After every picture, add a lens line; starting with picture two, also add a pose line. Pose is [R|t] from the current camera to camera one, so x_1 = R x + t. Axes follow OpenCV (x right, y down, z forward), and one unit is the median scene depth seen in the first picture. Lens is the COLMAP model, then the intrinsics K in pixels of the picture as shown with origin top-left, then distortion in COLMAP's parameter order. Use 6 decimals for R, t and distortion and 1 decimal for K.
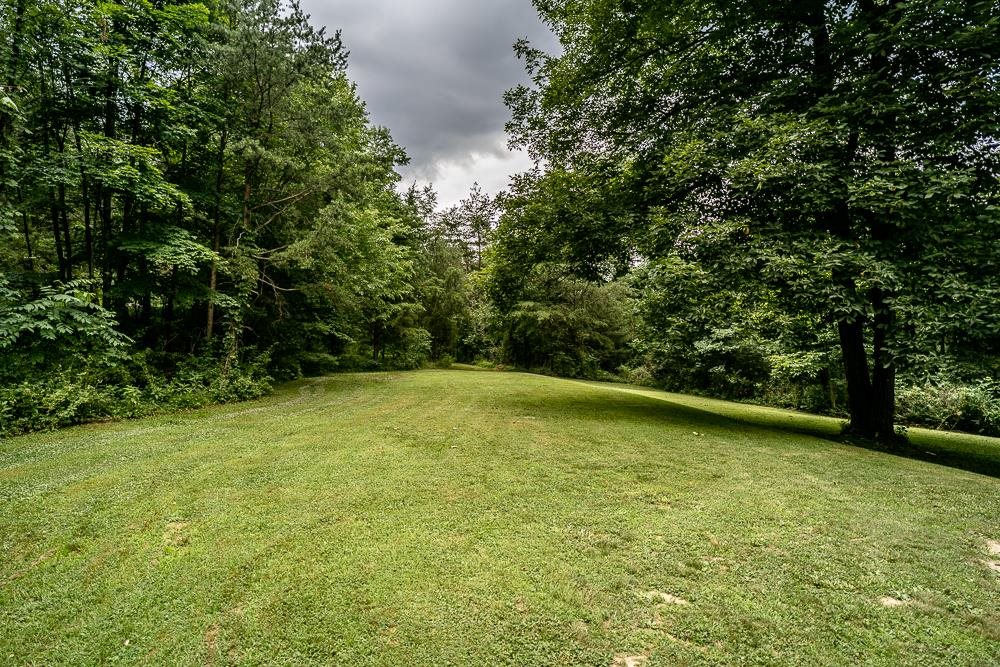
lens RADIAL K [[524.7, 0, 500.0], [0, 524.7, 333.5], [0, 0, 1]] dist [0.003632, 0.000311]
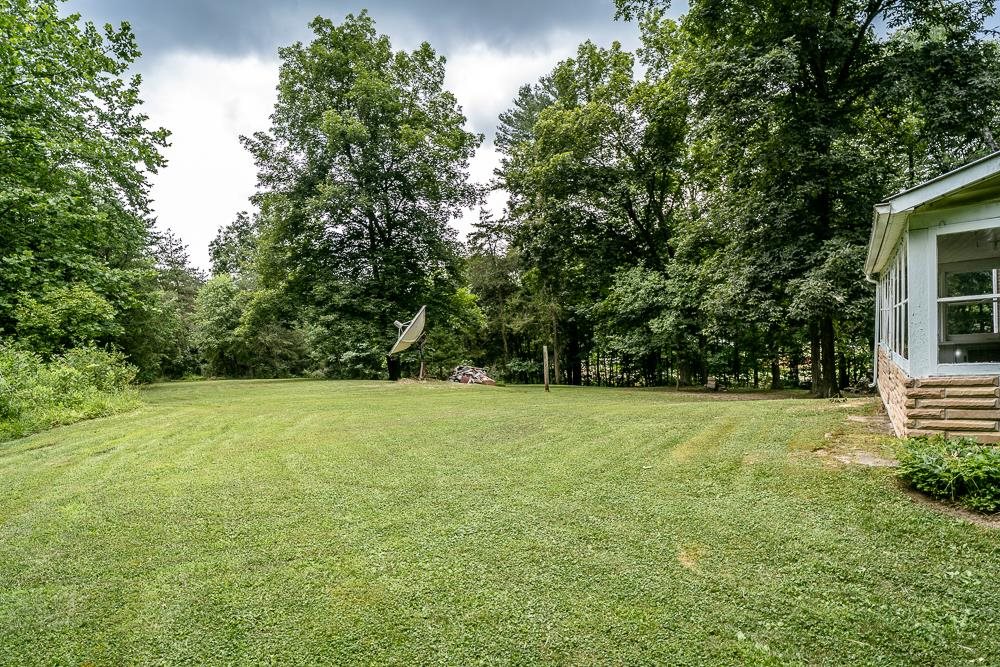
lens RADIAL K [[524.7, 0, 500.0], [0, 524.7, 333.5], [0, 0, 1]] dist [0.003632, 0.000311]
pose [[0.834251, -0.036253, 0.550191, -0.131691], [0.048319, 0.998804, -0.007455, -0.005883], [-0.549263, 0.032804, 0.835006, -0.599124]]
